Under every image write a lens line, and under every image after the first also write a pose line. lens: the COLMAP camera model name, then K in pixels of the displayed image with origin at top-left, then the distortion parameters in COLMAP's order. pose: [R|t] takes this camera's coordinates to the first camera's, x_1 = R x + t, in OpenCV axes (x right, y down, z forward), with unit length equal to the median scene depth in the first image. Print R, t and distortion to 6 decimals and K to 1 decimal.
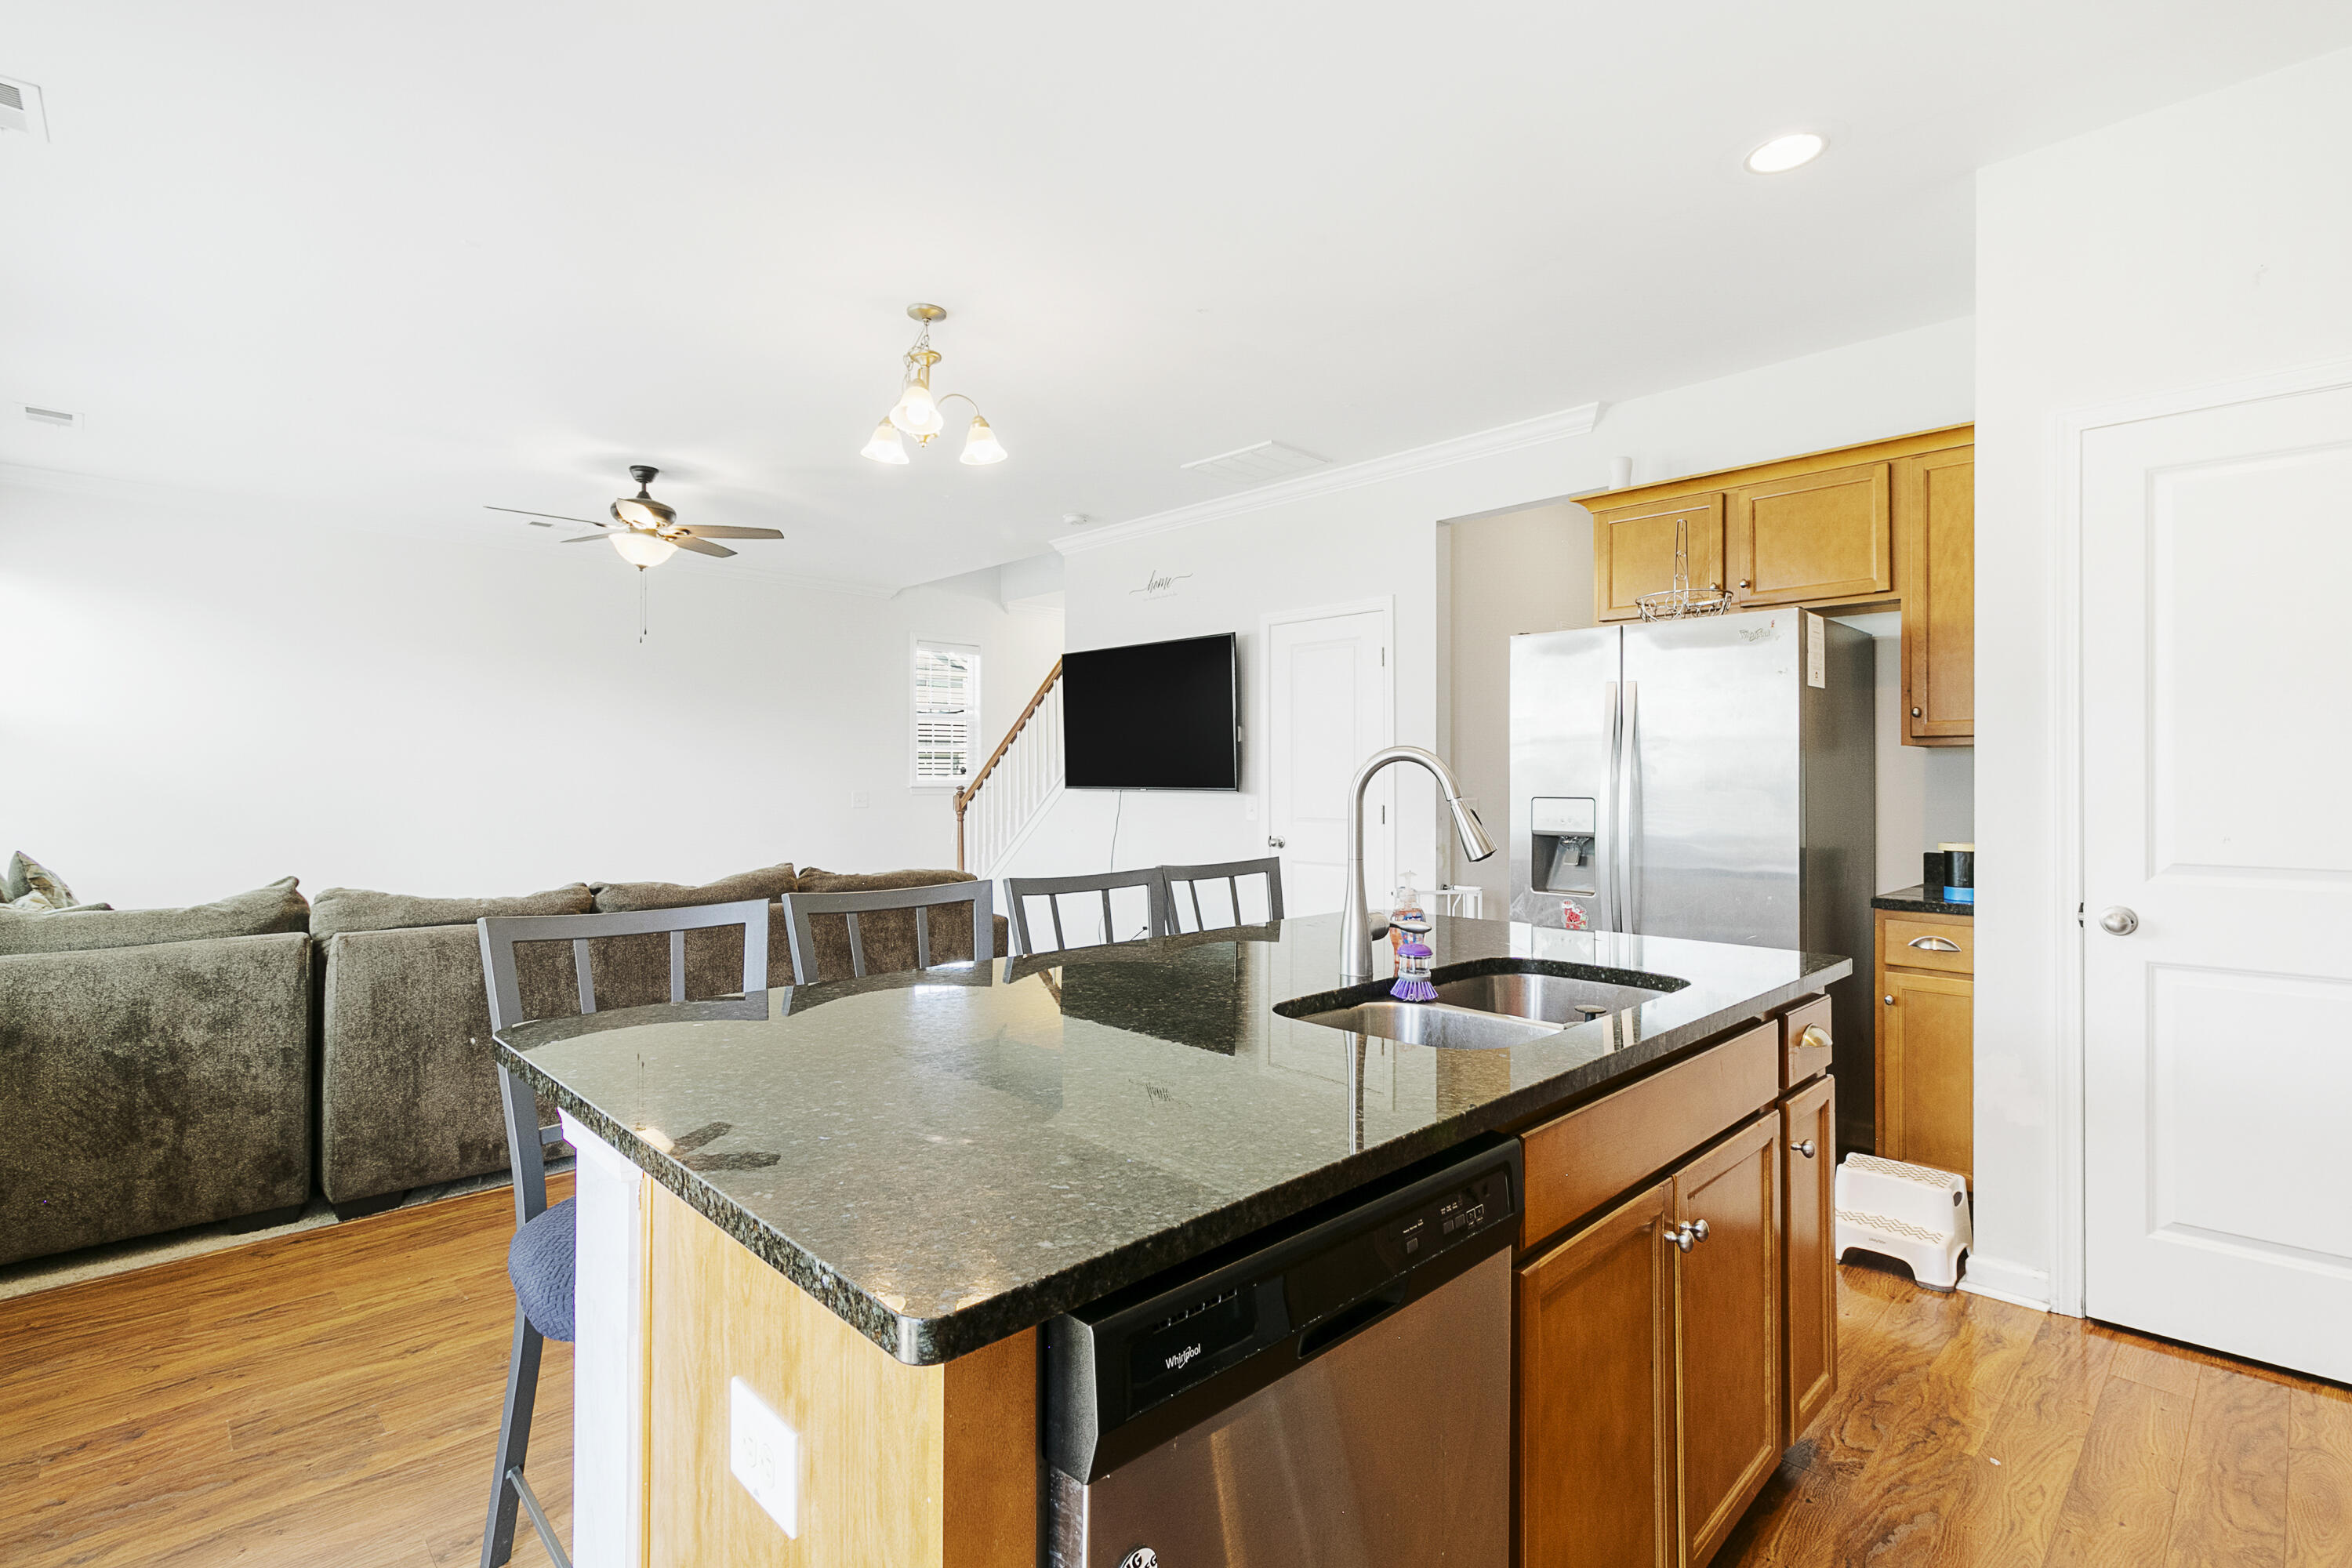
lens RADIAL K [[1105.5, 0, 1184.3], [0, 1105.5, 784.6], [0, 0, 1]] dist [-0.000763, 0.000752]
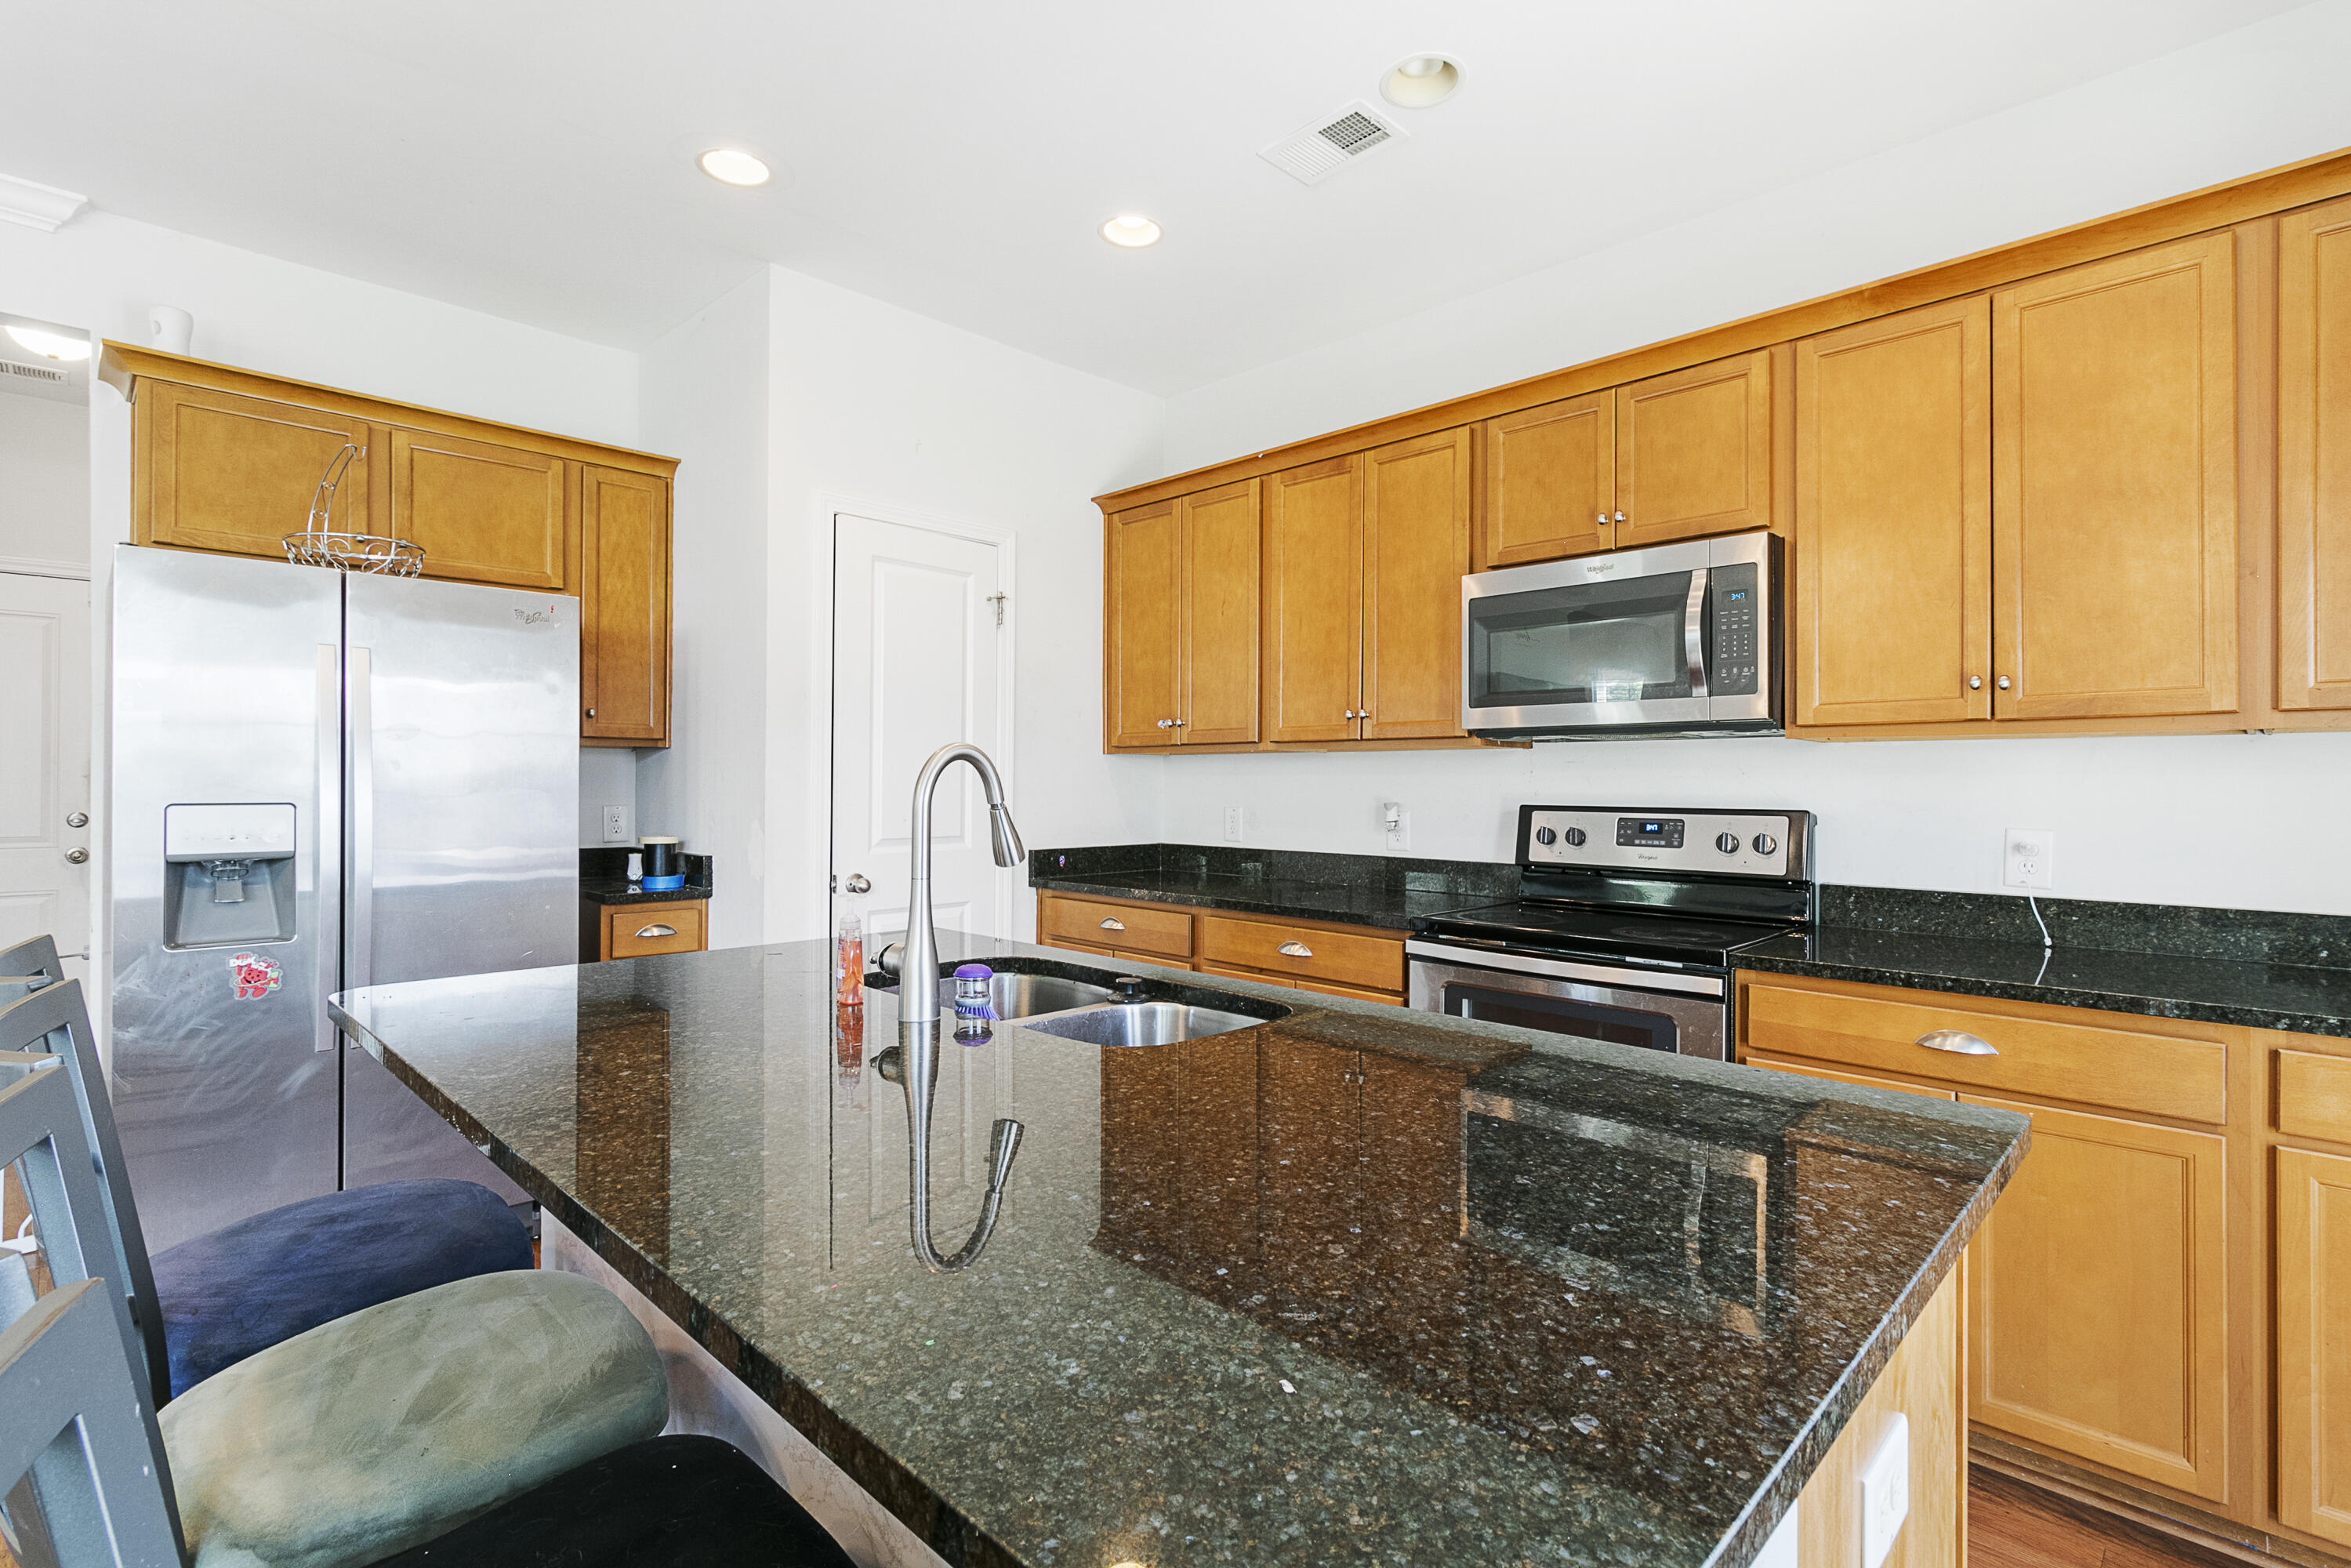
lens RADIAL K [[1105.1, 0, 1183.8], [0, 1105.1, 784.6], [0, 0, 1]] dist [-0.000763, 0.000752]
pose [[-0.032599, -0.002607, 0.999465, -0.353845], [0.004350, 0.999987, 0.002750, 0.000927], [-0.999459, 0.004437, -0.032588, 0.439224]]
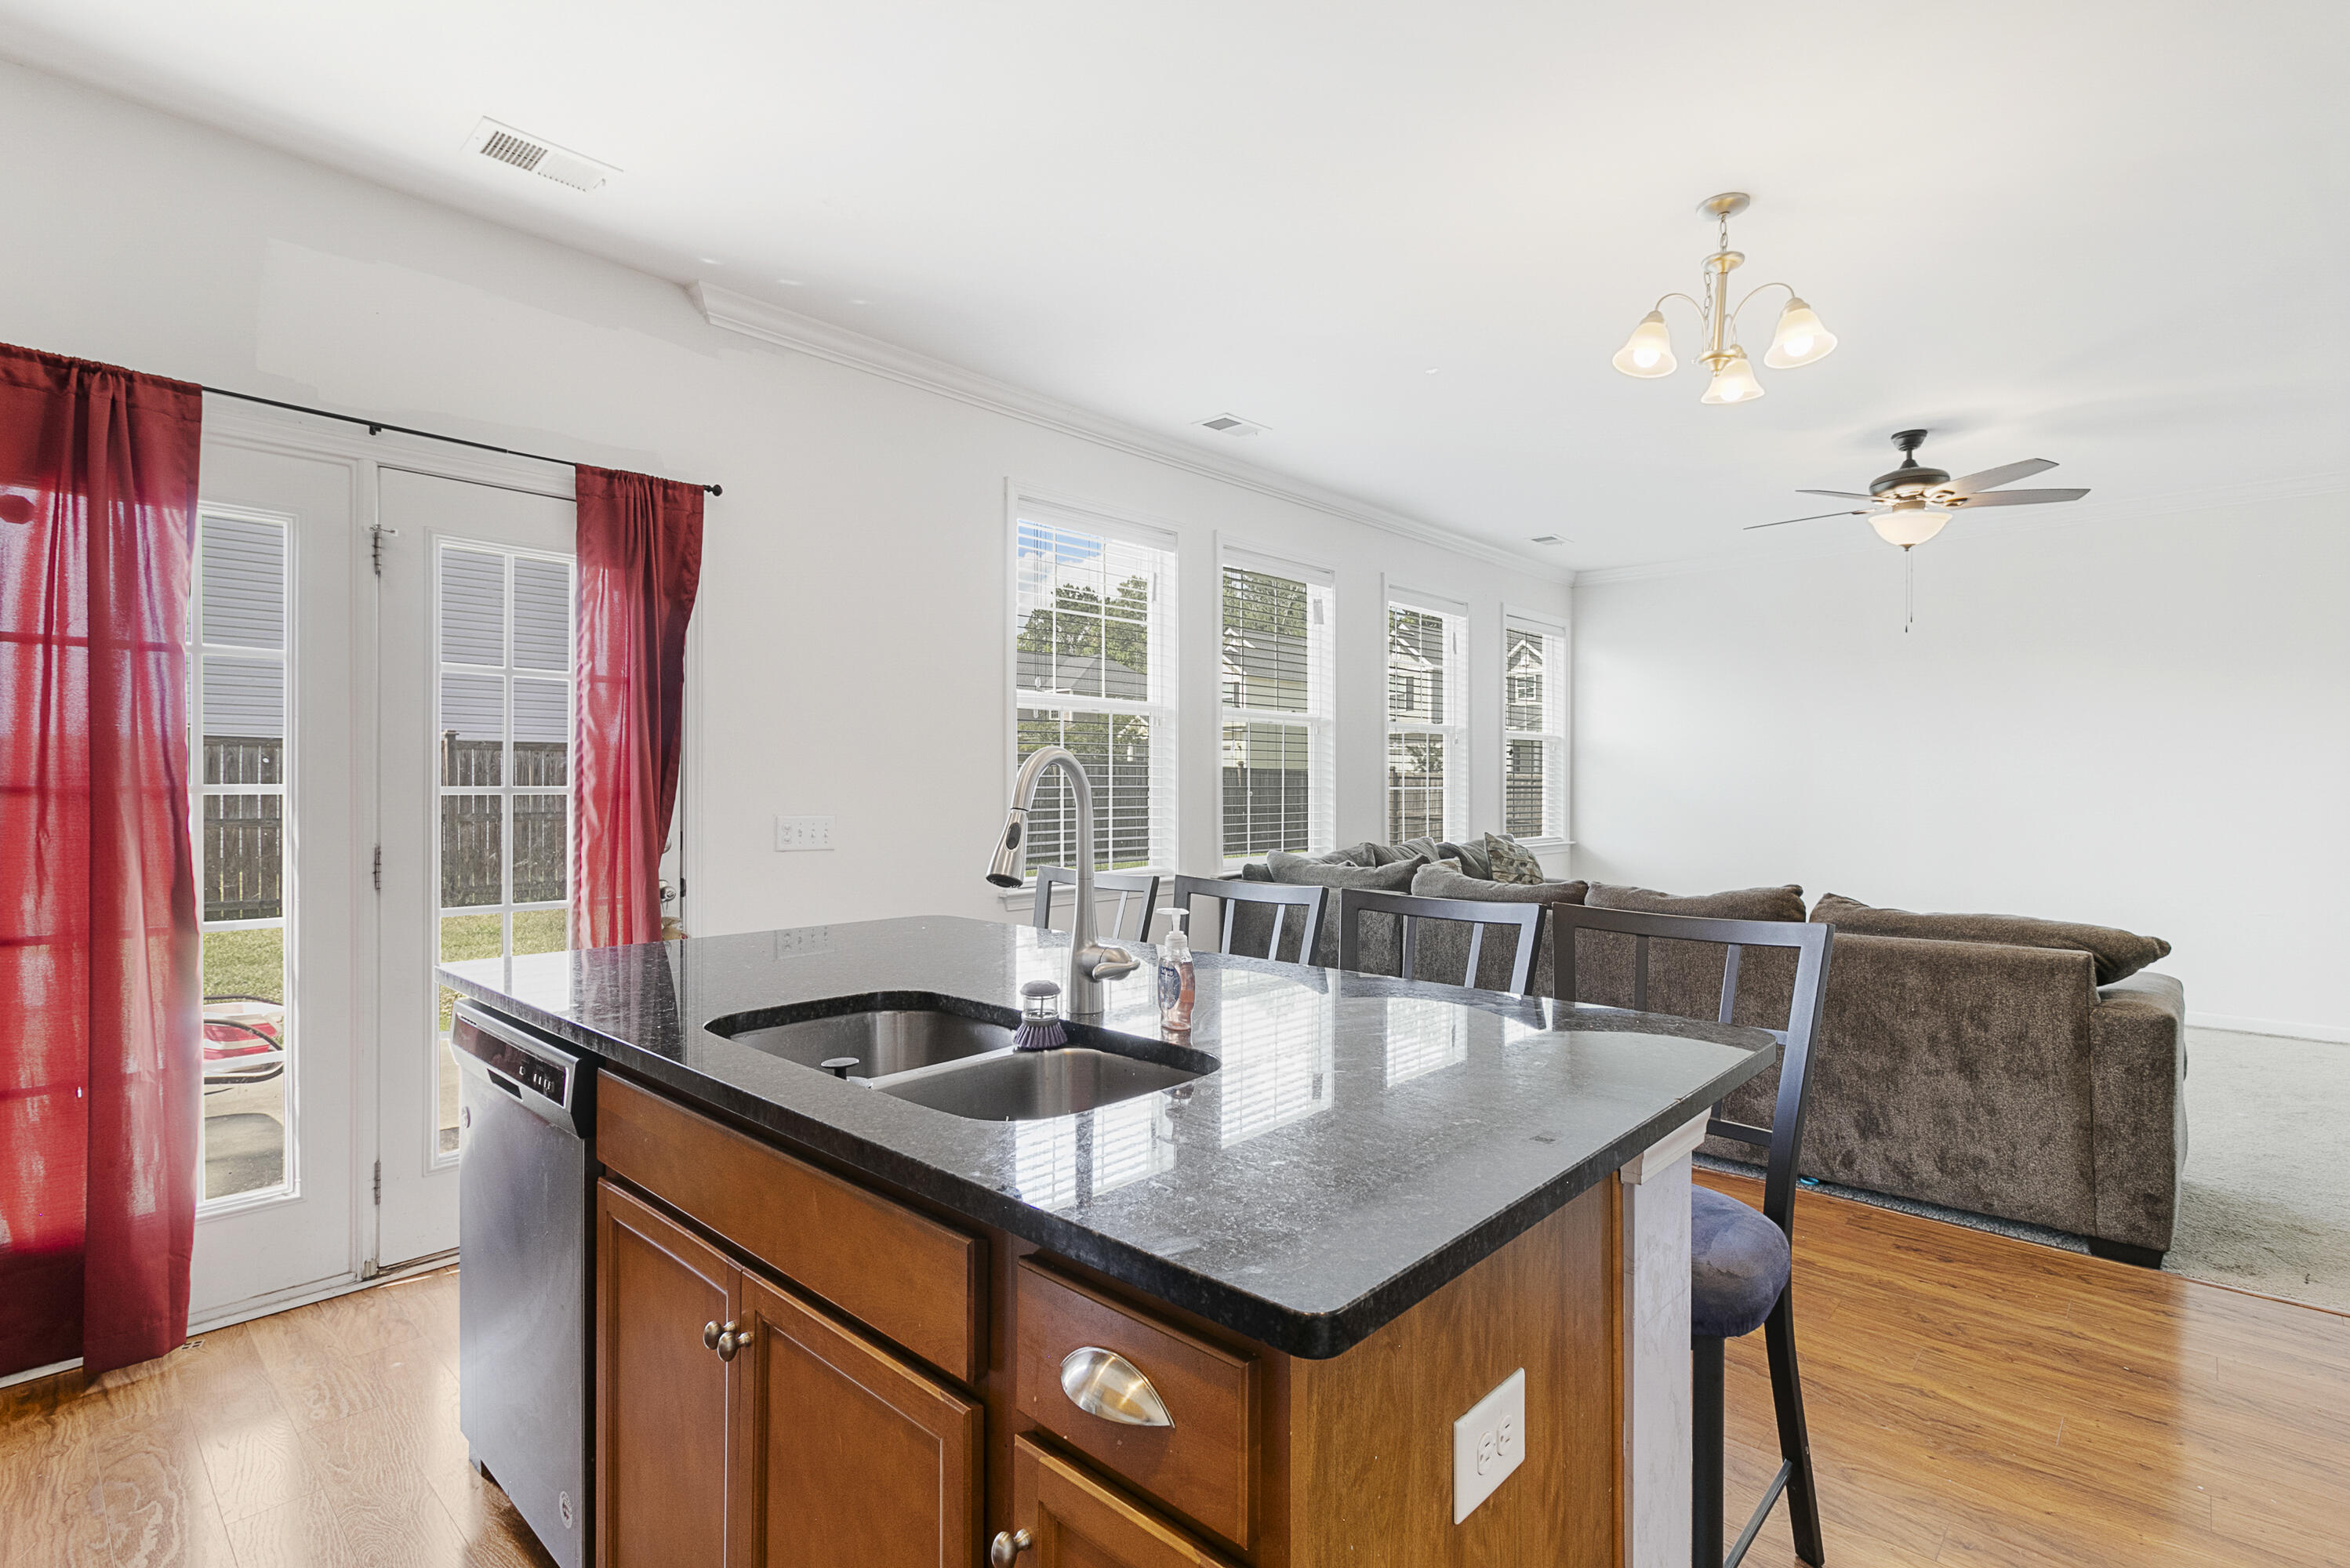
lens RADIAL K [[1119.9, 0, 1168.0], [0, 1119.9, 780.5], [0, 0, 1]] dist [0.001301, 0.000406]
pose [[0.056684, -0.004151, -0.998384, 0.538024], [-0.010069, 0.999938, -0.004729, 0.000275], [0.998341, 0.010321, 0.056638, 0.534157]]
